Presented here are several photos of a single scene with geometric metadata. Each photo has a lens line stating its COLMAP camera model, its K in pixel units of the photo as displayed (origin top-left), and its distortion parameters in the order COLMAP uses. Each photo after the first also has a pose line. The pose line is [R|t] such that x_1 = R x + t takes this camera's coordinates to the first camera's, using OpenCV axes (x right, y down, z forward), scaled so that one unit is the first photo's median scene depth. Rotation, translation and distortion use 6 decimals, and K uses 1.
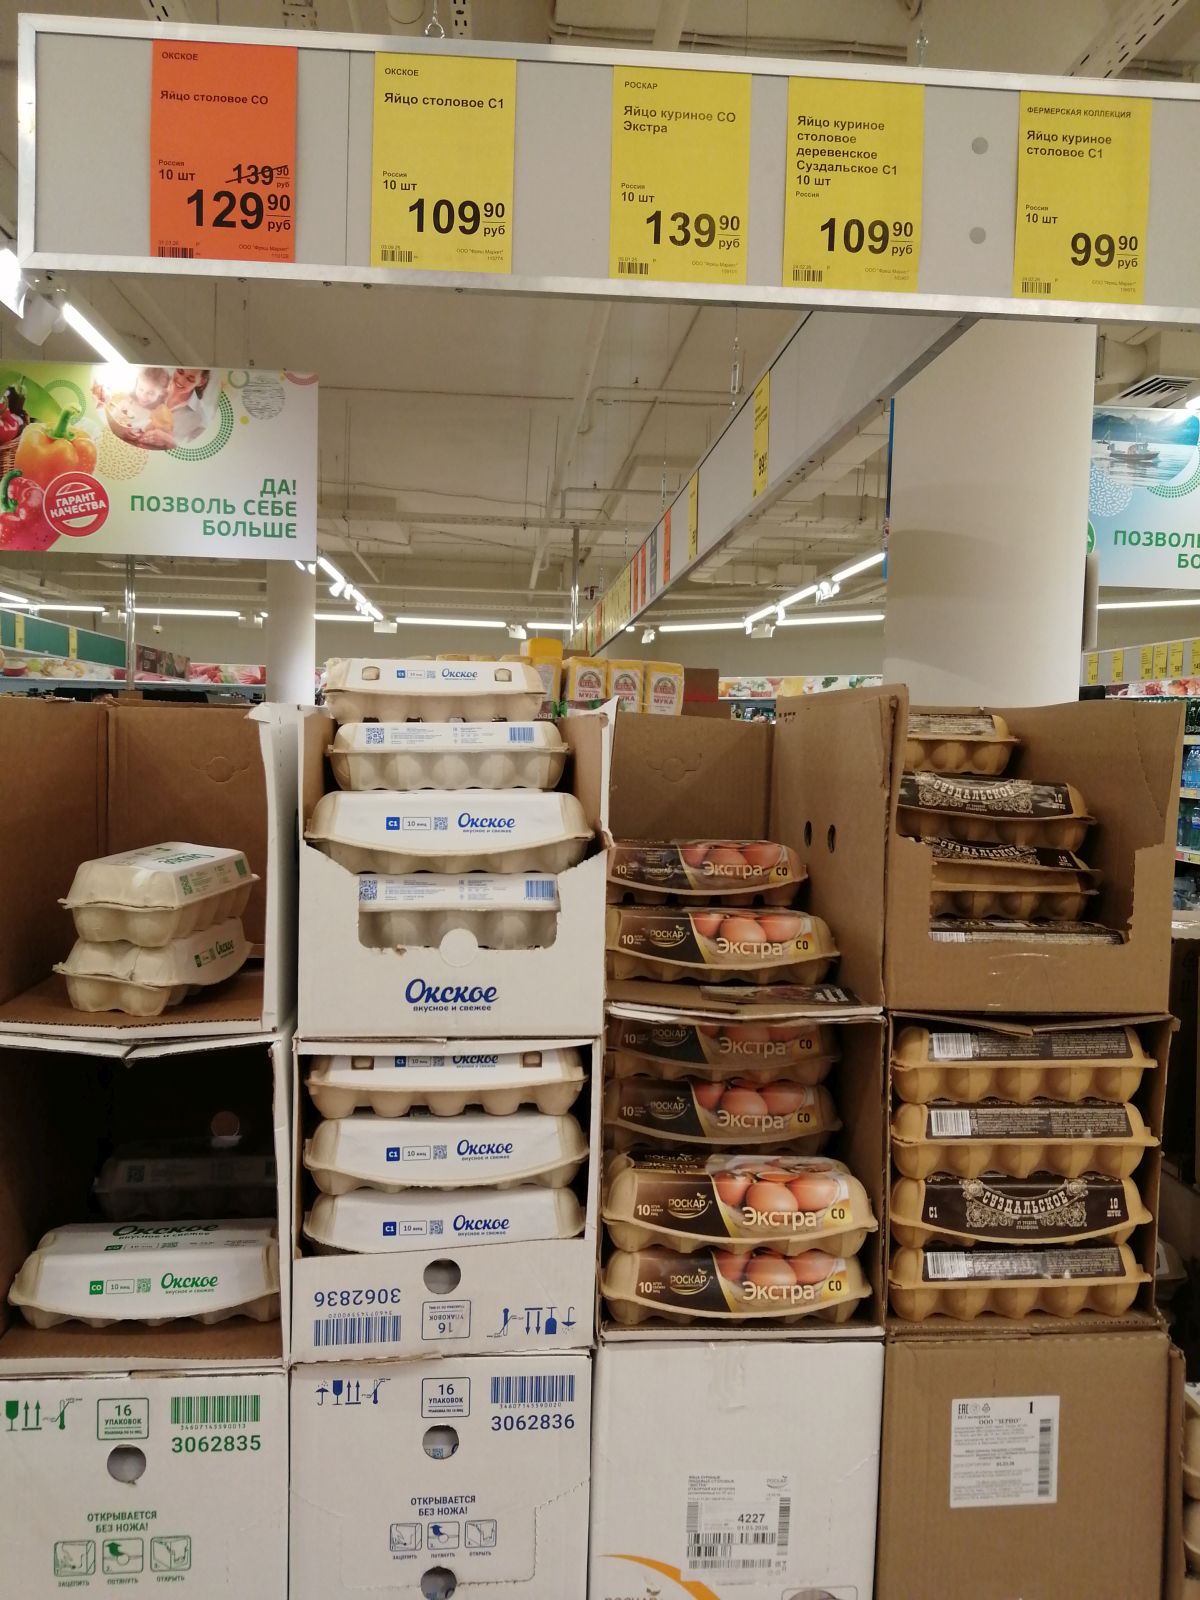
lens RADIAL K [[1273.9, 0, 581.0], [0, 1273.9, 798.5], [0, 0, 1]] dist [0.037799, -0.050563]
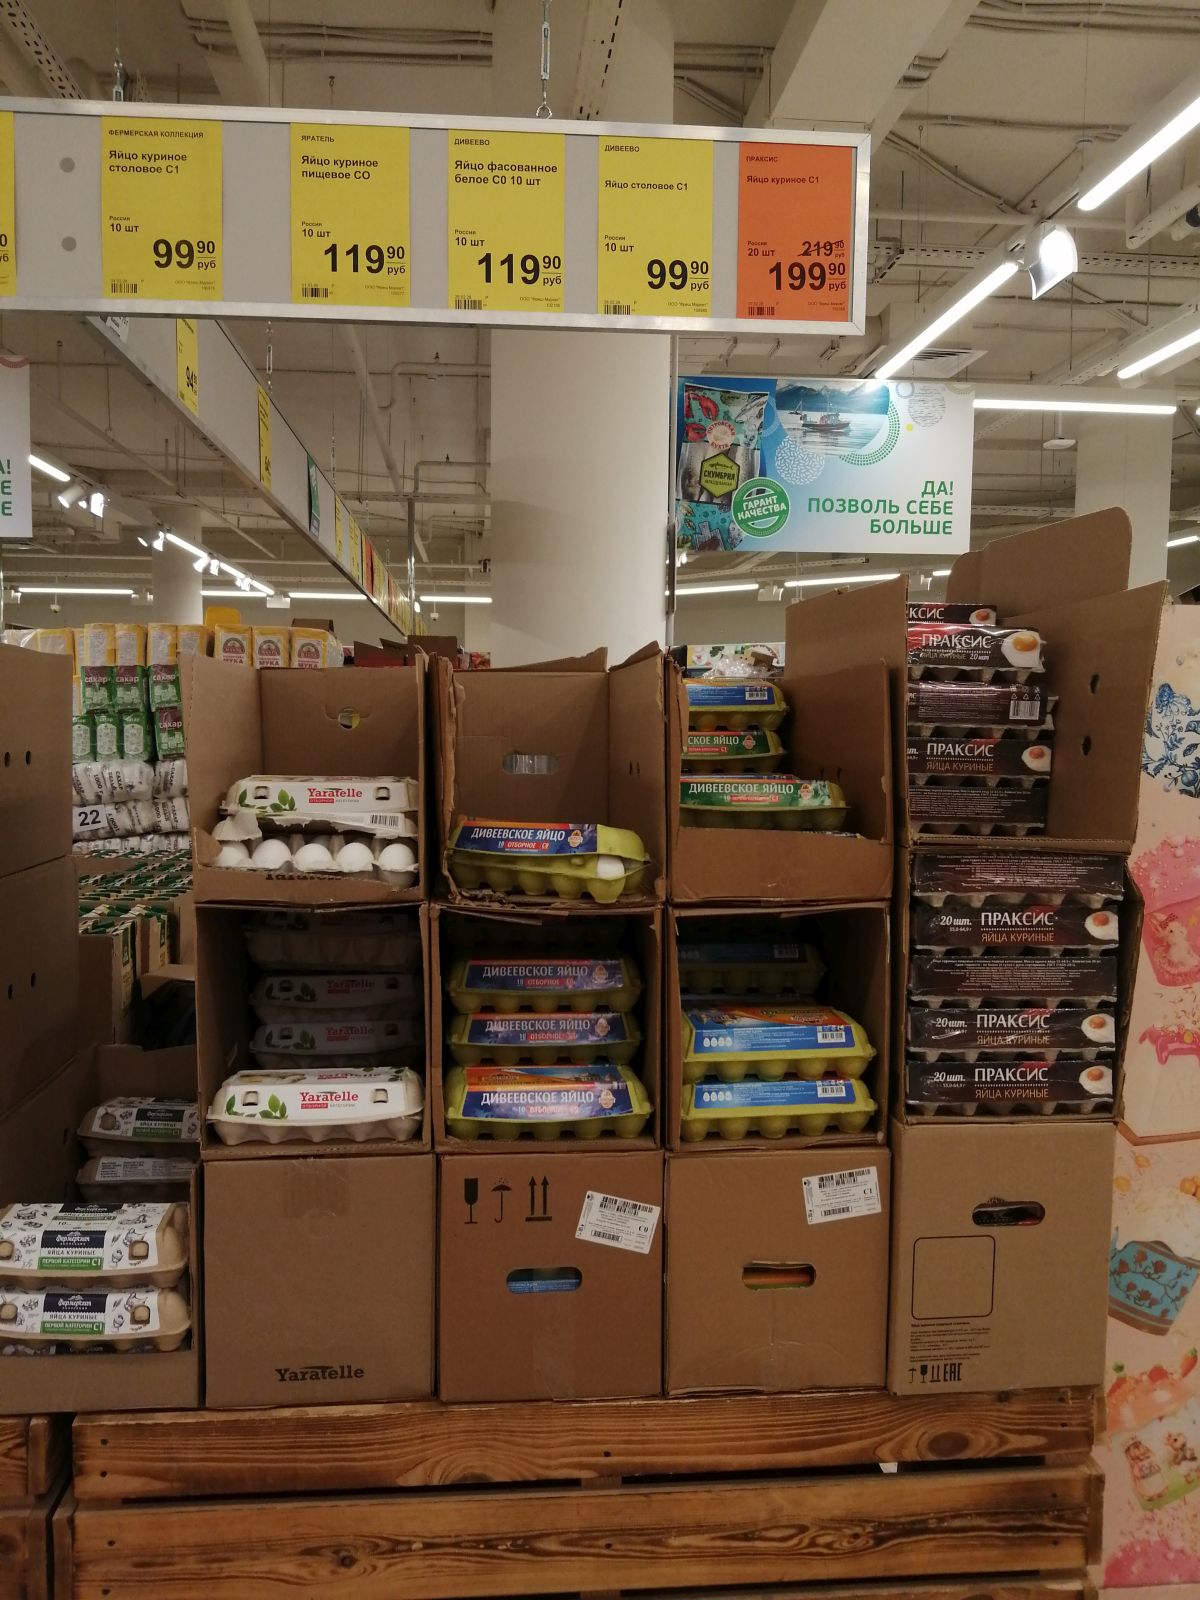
lens RADIAL K [[1264.5, 0, 565.9], [0, 1264.5, 814.1], [0, 0, 1]] dist [0.041130, -0.070815]
pose [[0.999852, -0.015760, 0.006857, 0.218817], [0.015524, 0.999327, 0.033224, 0.012725], [-0.007376, -0.033113, 0.999424, -0.048163]]
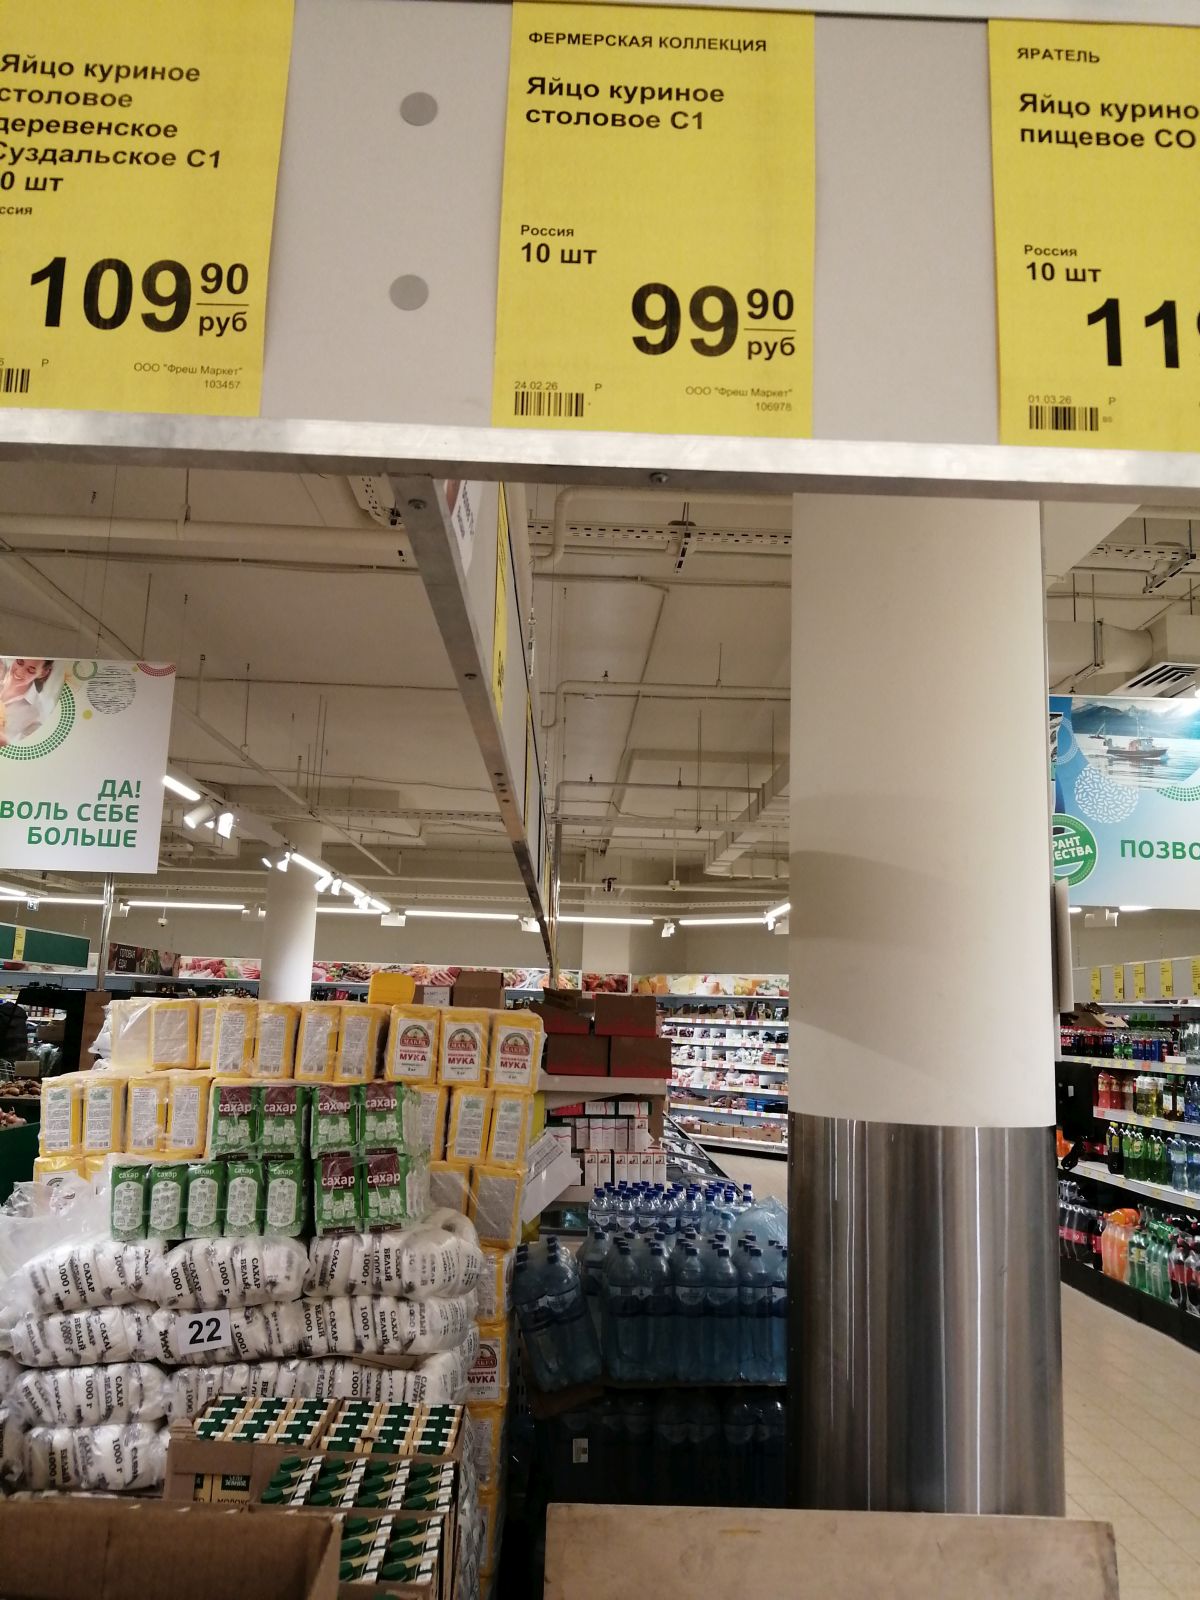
lens RADIAL K [[1264.5, 0, 565.9], [0, 1264.5, 814.1], [0, 0, 1]] dist [0.041130, -0.070815]
pose [[0.998223, 0.000863, -0.059577, 0.114468], [-0.013198, 0.978261, -0.206957, -0.053827], [0.058104, 0.207376, 0.976534, 0.185012]]
